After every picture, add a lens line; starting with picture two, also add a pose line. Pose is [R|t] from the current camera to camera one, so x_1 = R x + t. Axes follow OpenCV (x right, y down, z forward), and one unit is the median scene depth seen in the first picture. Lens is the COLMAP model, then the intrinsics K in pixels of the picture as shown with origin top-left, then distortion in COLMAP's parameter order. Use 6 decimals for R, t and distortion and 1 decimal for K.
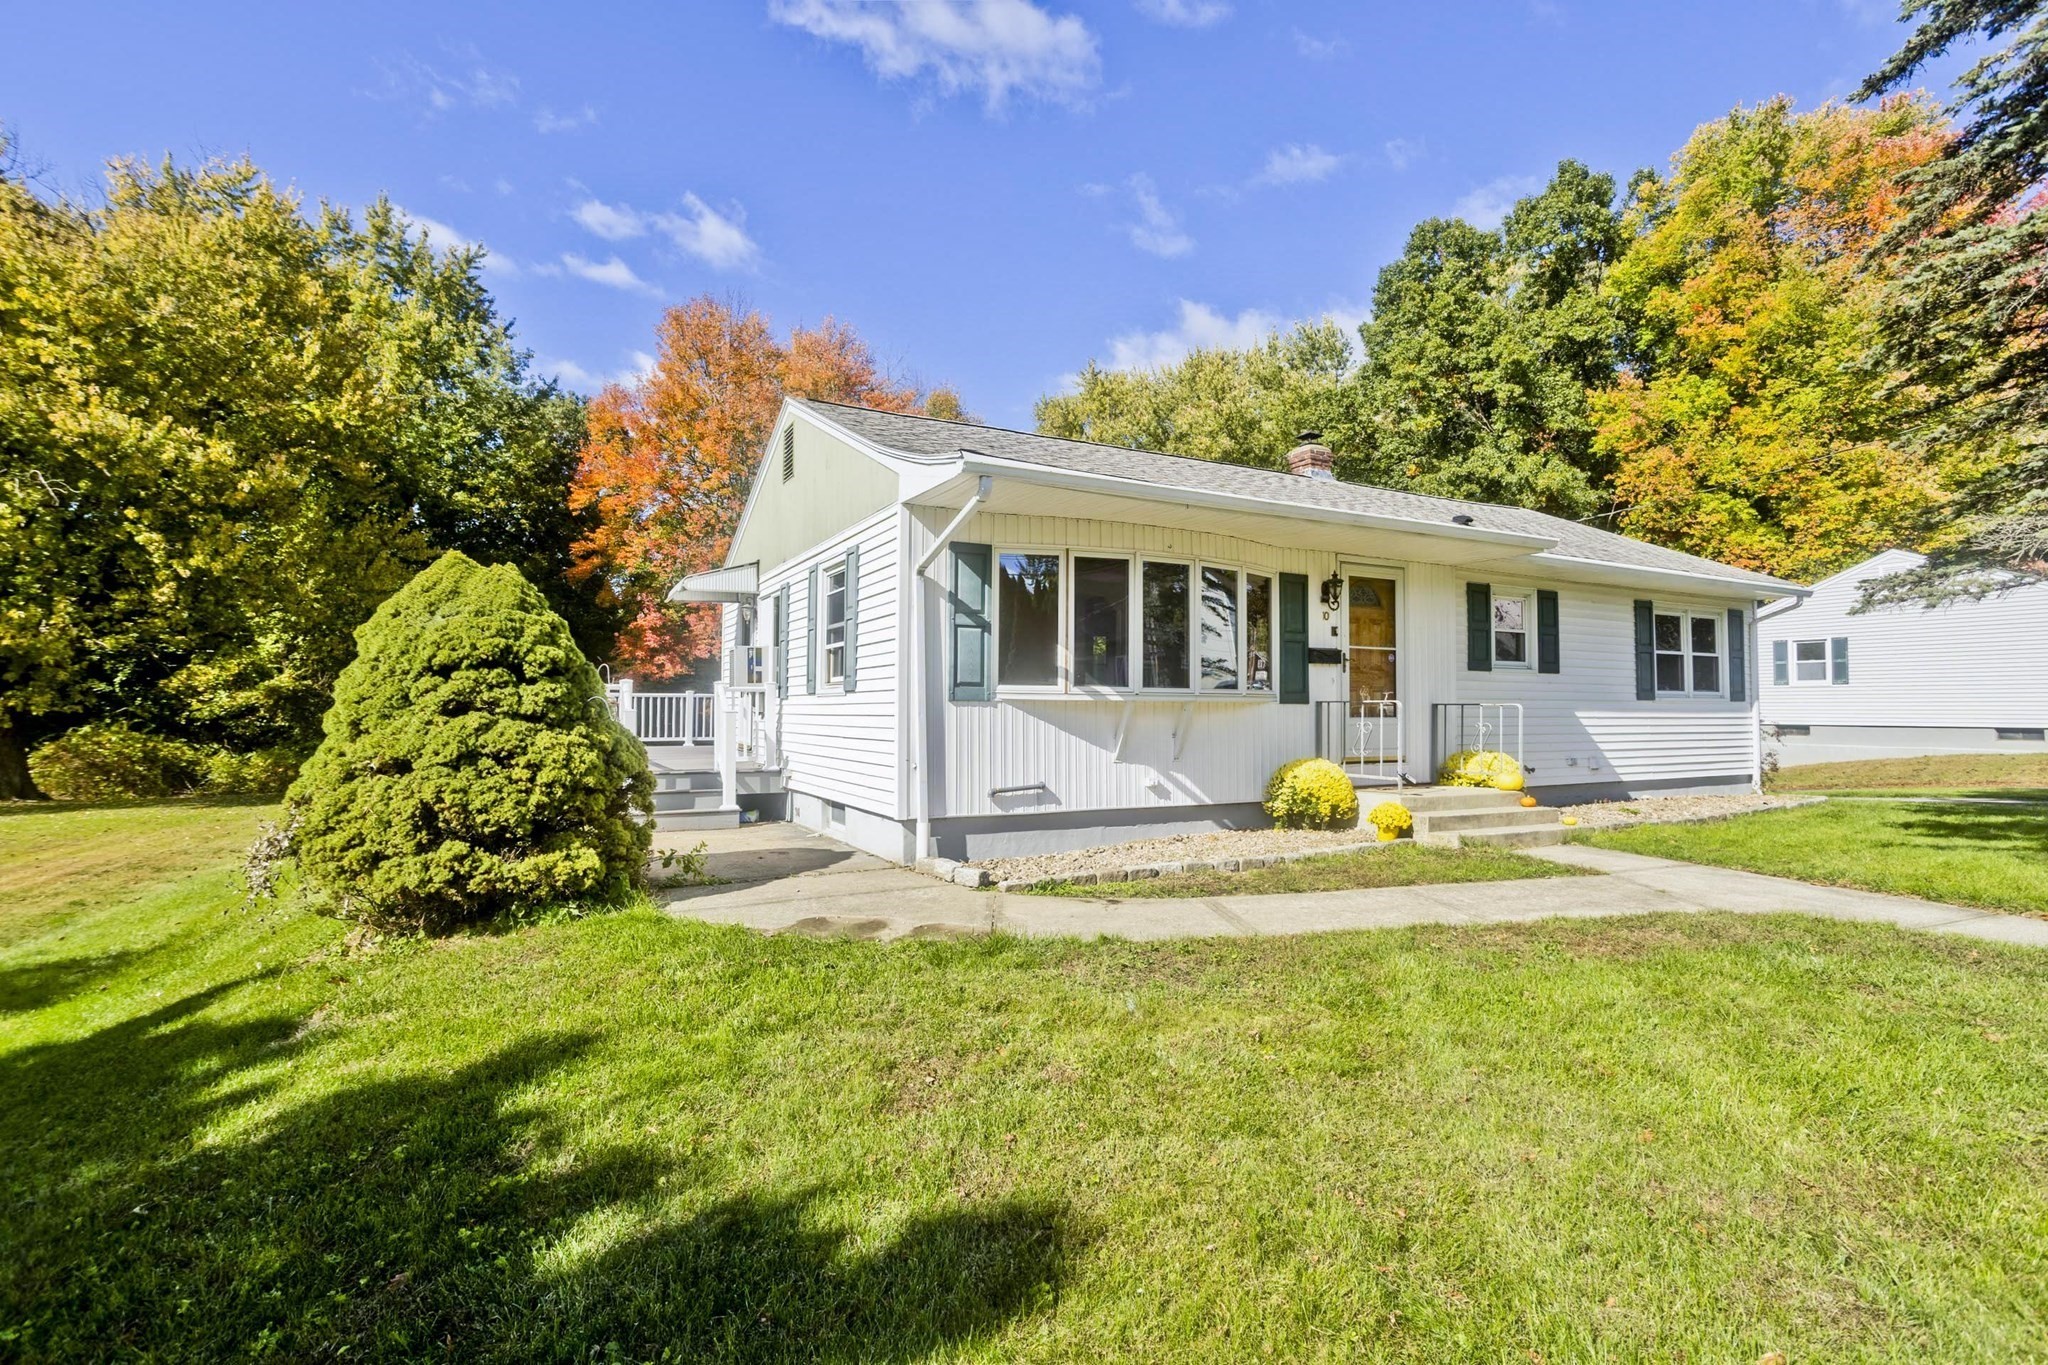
lens RADIAL K [[1003.1, 0, 1023.8], [0, 1003.1, 671.7], [0, 0, 1]] dist [-0.058984, 0.035473]
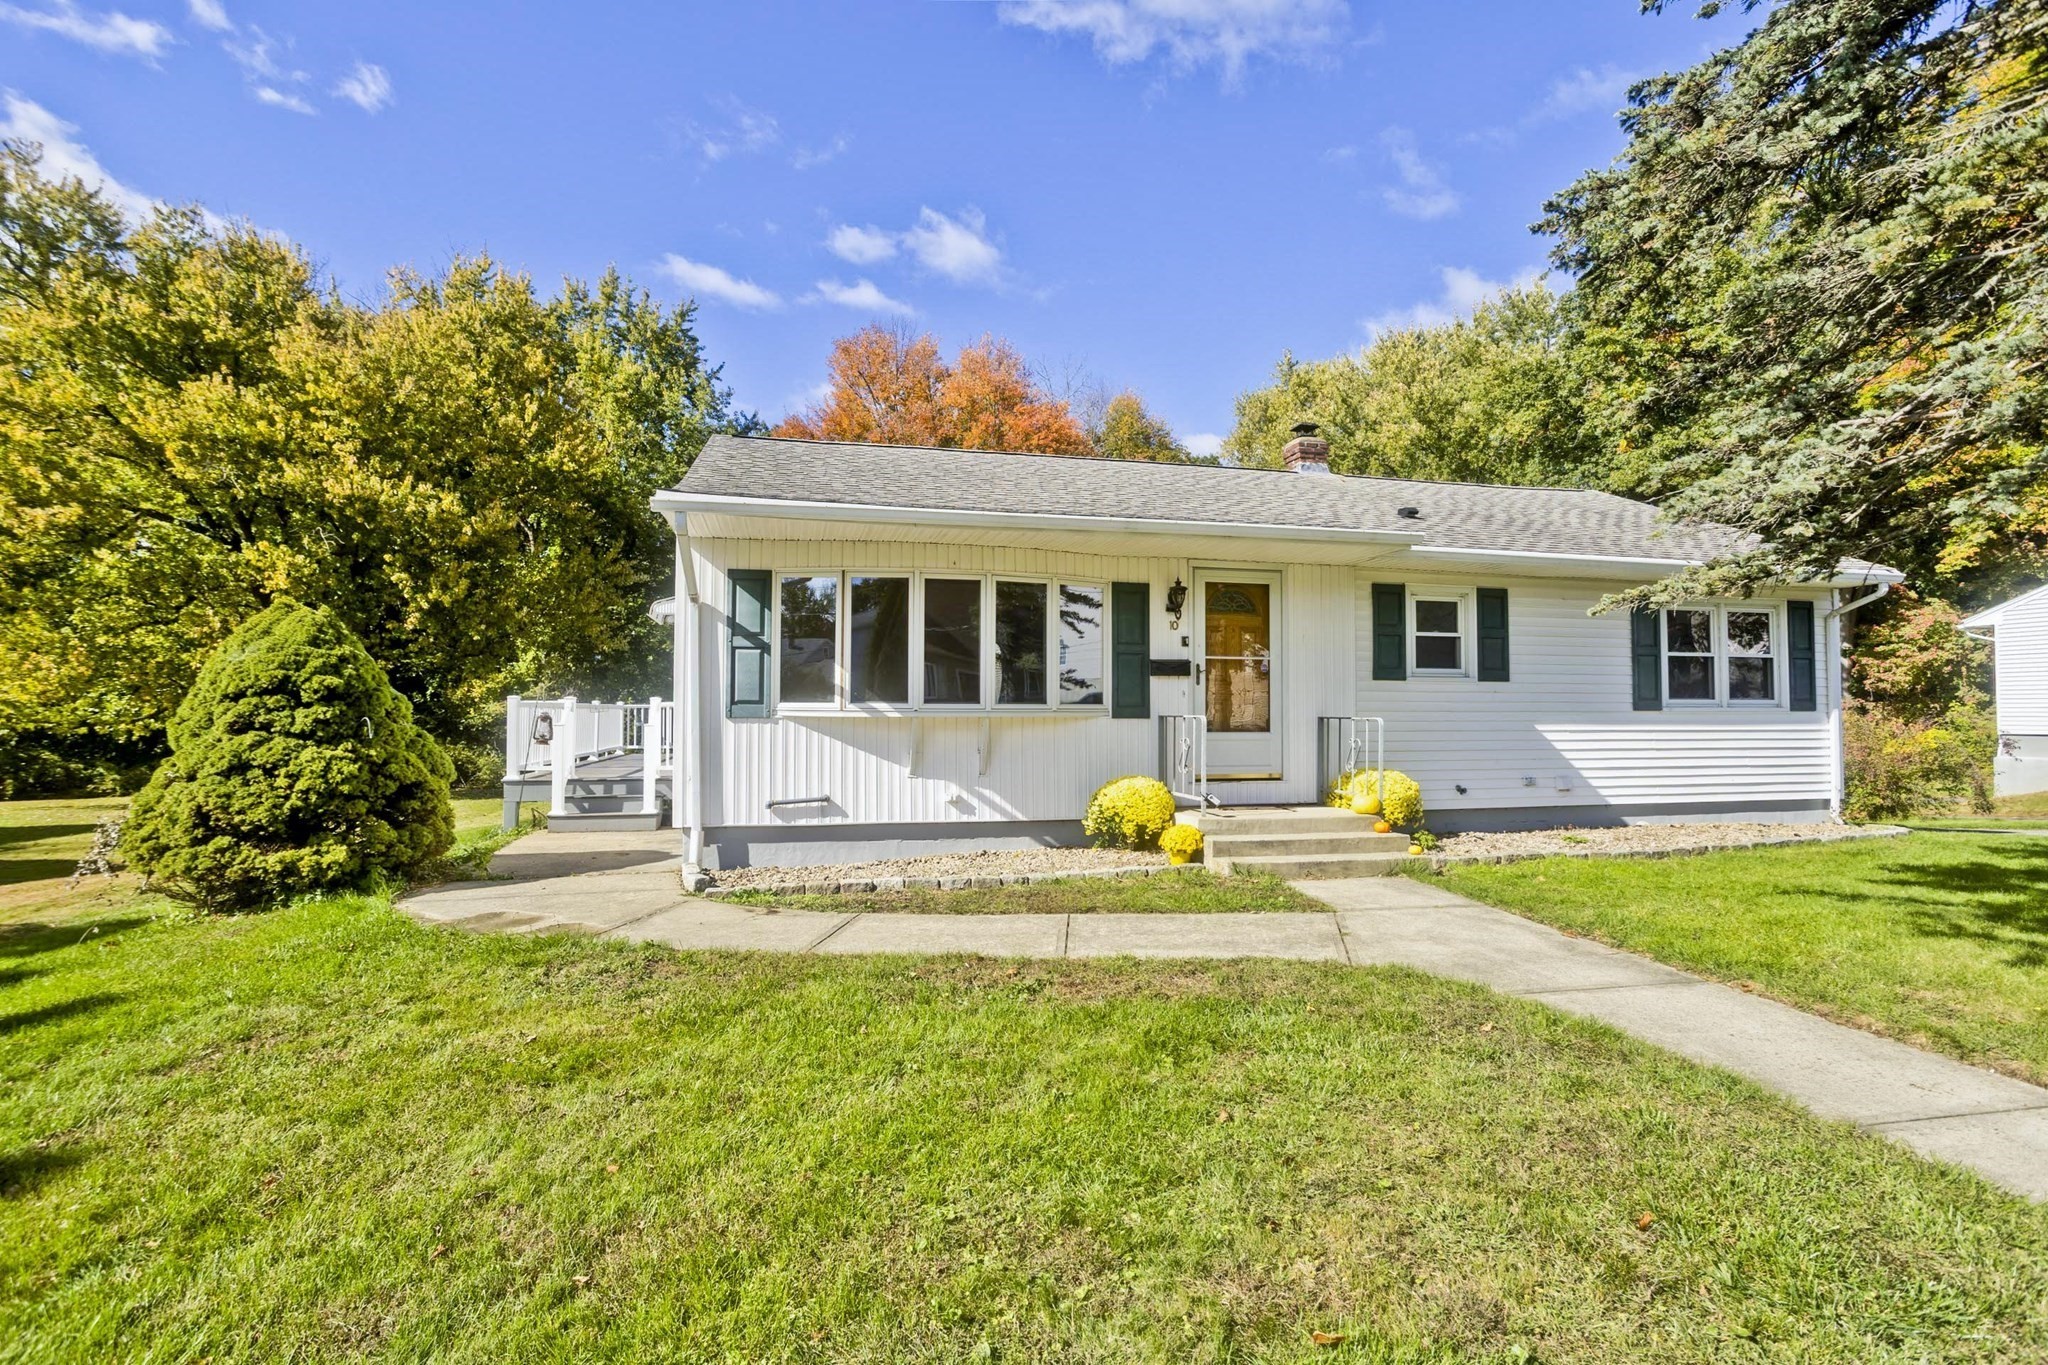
lens RADIAL K [[1003.1, 0, 1023.8], [0, 1003.1, 671.7], [0, 0, 1]] dist [-0.058984, 0.035473]
pose [[0.967485, -0.013717, -0.252557, 0.404743], [0.012876, 0.999905, -0.004980, -0.008800], [0.252601, 0.001566, 0.967569, 0.039231]]
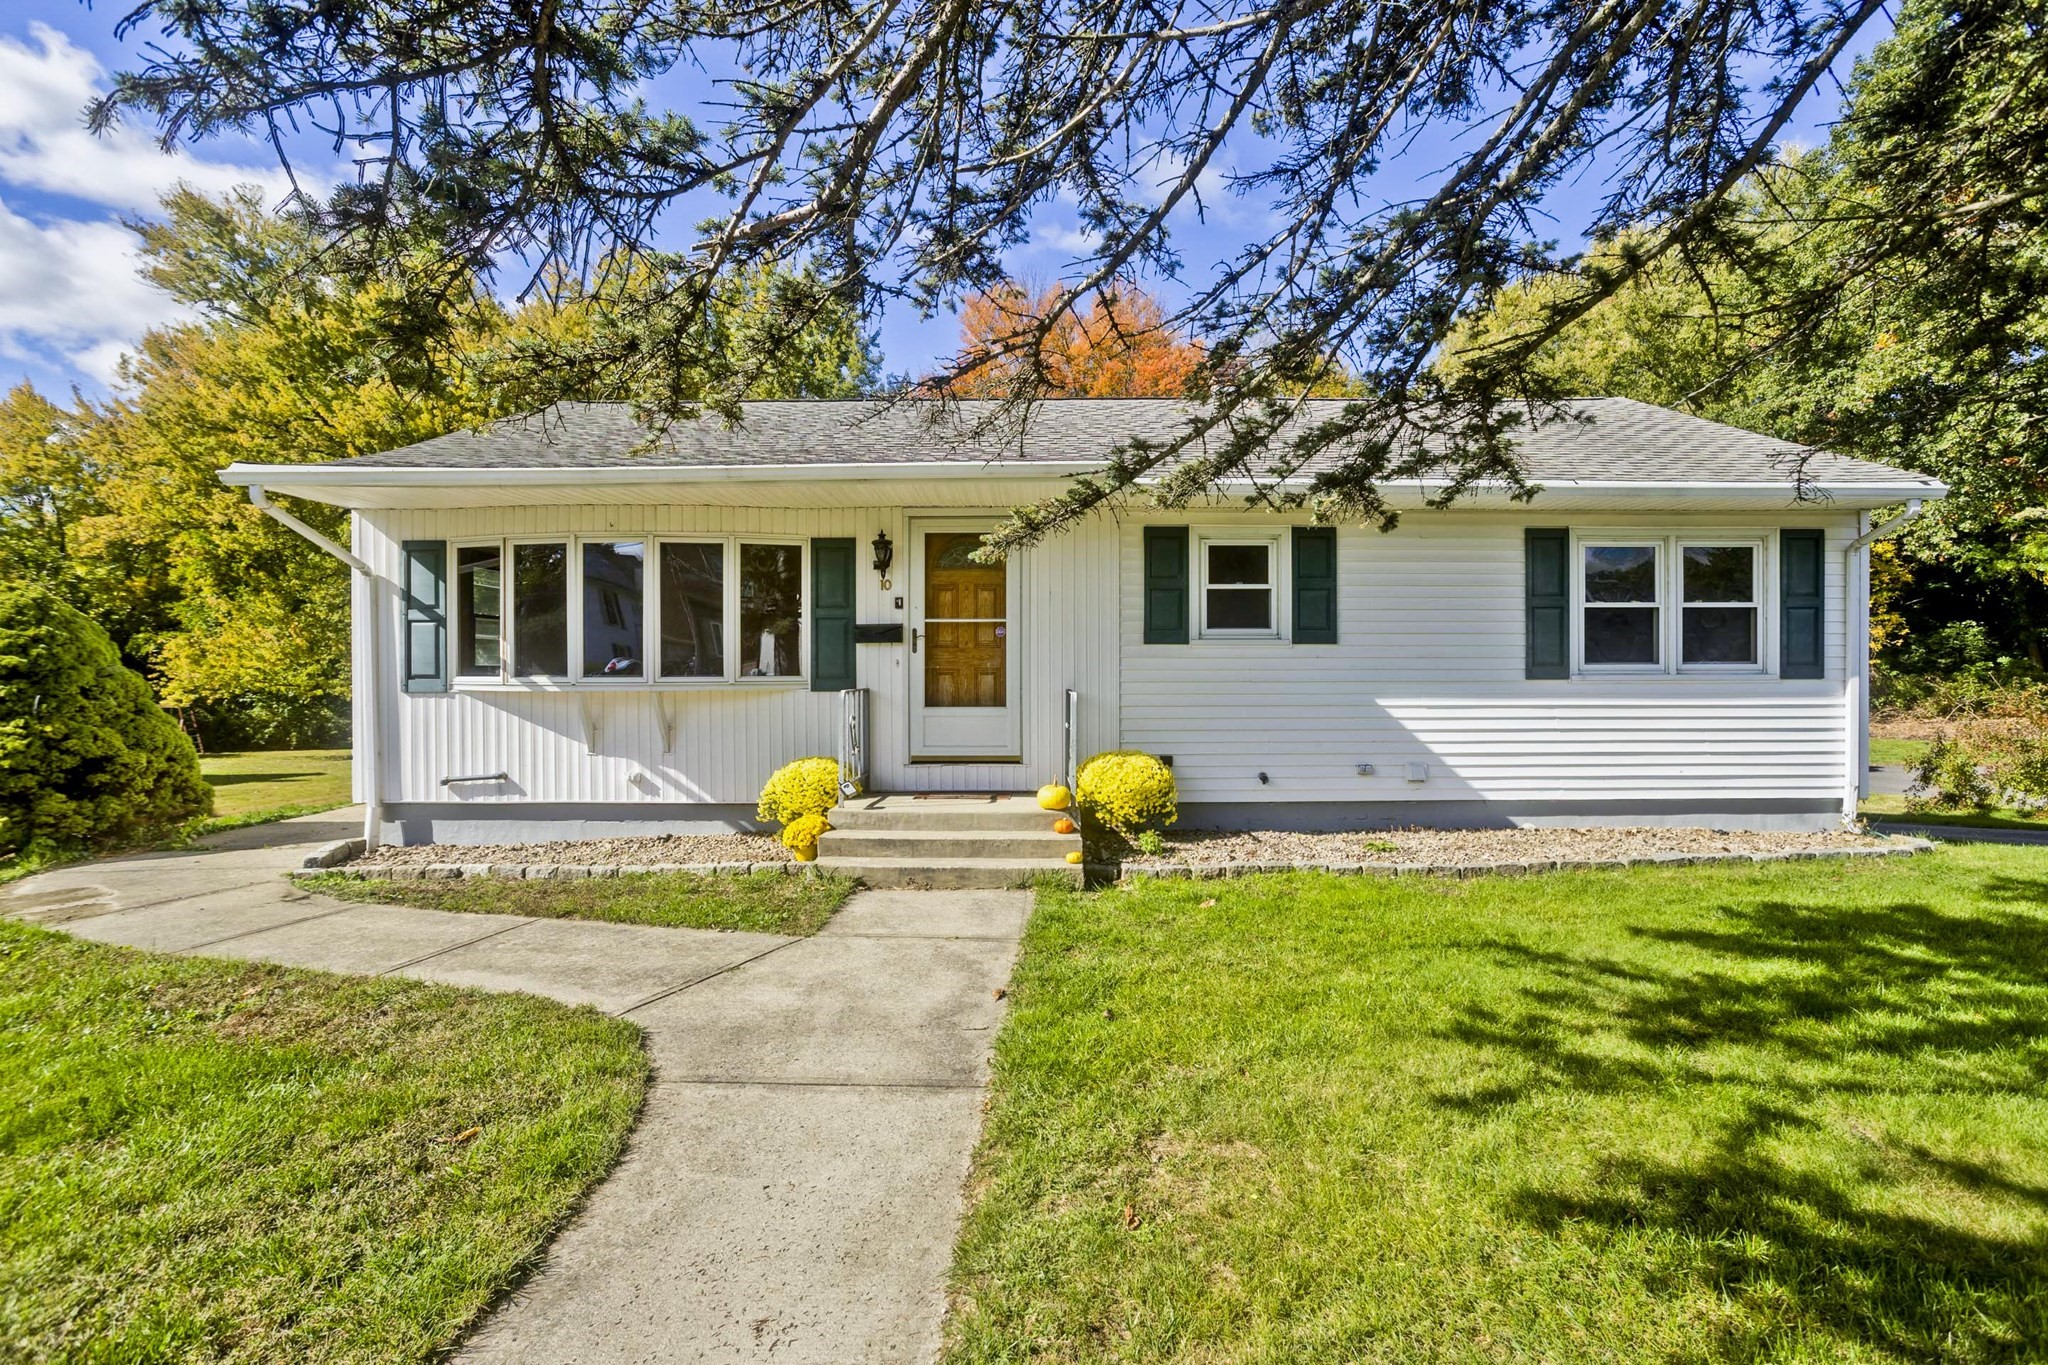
lens RADIAL K [[997.4, 0, 1030.4], [0, 997.4, 670.1], [0, 0, 1]] dist [-0.049286, 0.032525]
pose [[0.883369, -0.007793, -0.468614, 0.796915], [0.026093, 0.999129, 0.032572, -0.008887], [0.467952, -0.041000, 0.882802, 0.320382]]
